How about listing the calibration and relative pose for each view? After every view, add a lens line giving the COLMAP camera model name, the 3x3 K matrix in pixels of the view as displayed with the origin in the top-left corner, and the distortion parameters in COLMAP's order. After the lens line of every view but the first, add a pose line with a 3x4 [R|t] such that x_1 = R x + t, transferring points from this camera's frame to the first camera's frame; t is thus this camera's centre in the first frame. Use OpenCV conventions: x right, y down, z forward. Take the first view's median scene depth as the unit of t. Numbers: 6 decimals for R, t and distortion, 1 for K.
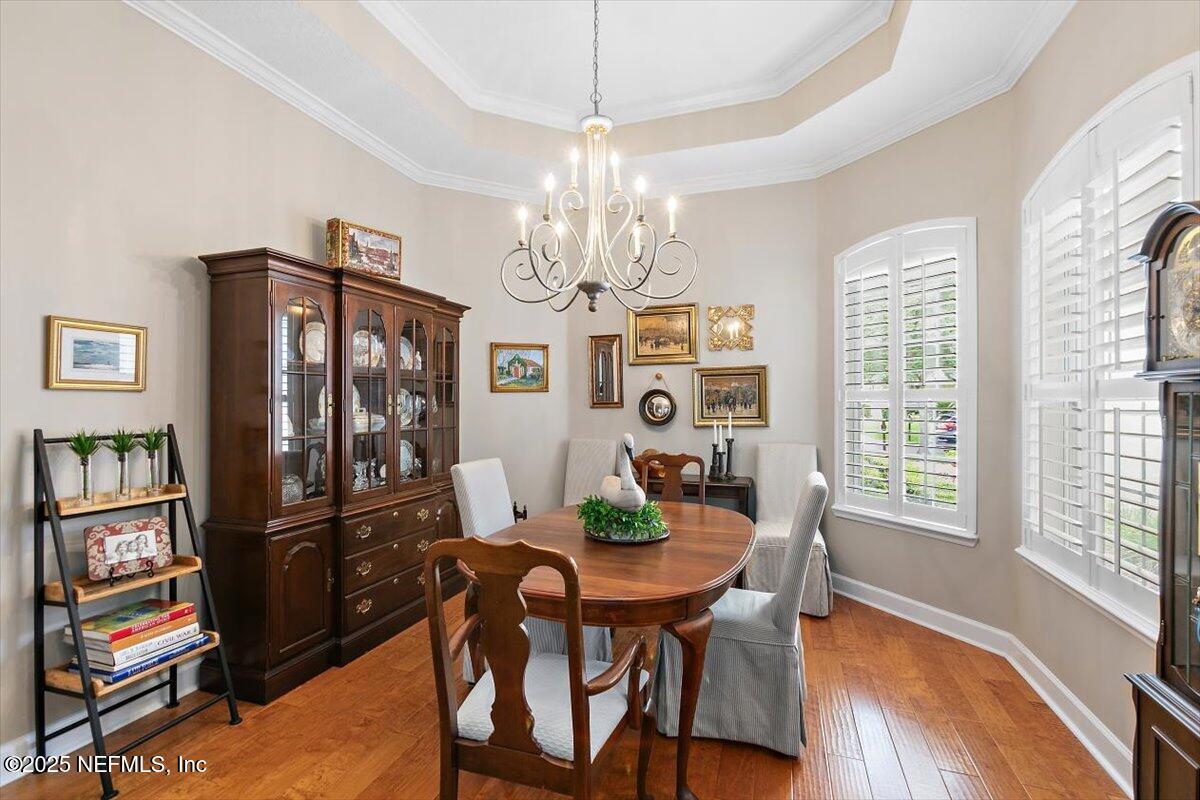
lens RADIAL K [[533.2, 0, 600.0], [0, 533.2, 400.0], [0, 0, 1]] dist [0.004095, 0.001146]
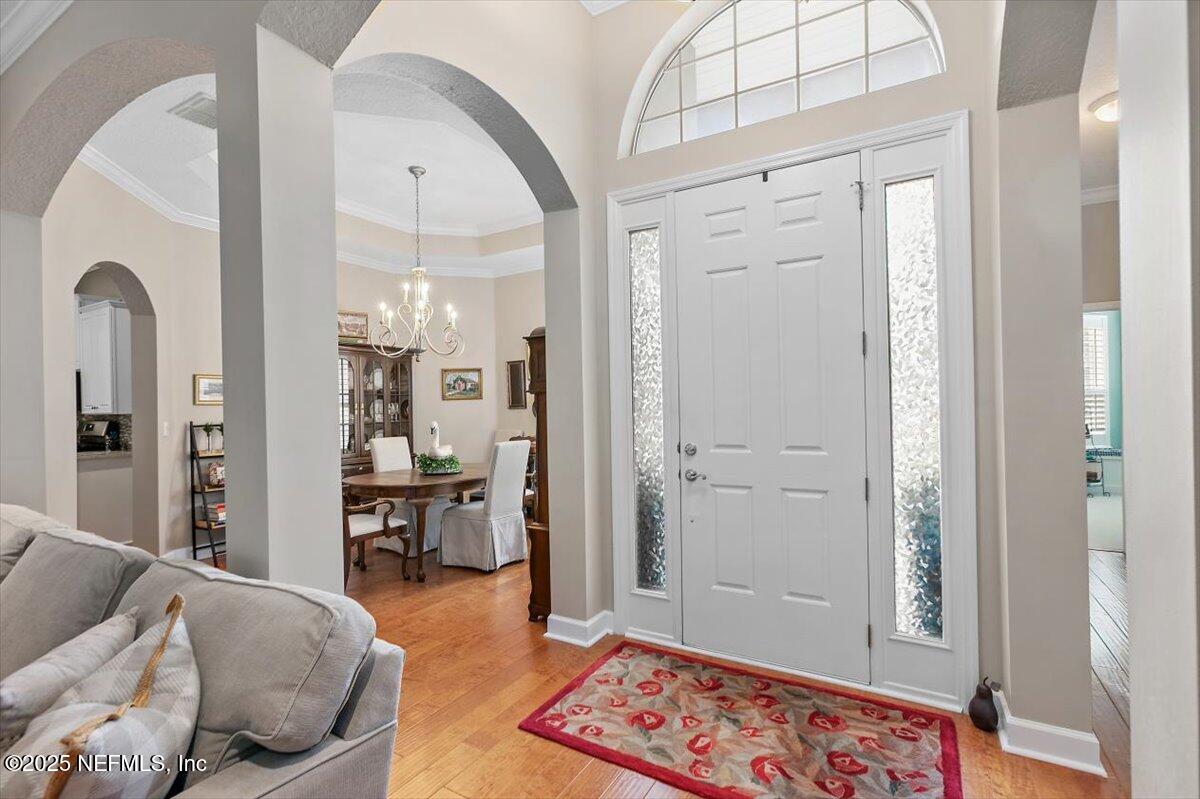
lens RADIAL K [[540.3, 0, 600.0], [0, 540.3, 399.5], [0, 0, 1]] dist [0.001447, 0.000931]
pose [[0.979295, -0.018541, -0.201588, 1.189640], [0.017694, 0.999825, -0.006005, 0.002337], [0.201664, 0.002314, 0.979452, -0.969503]]
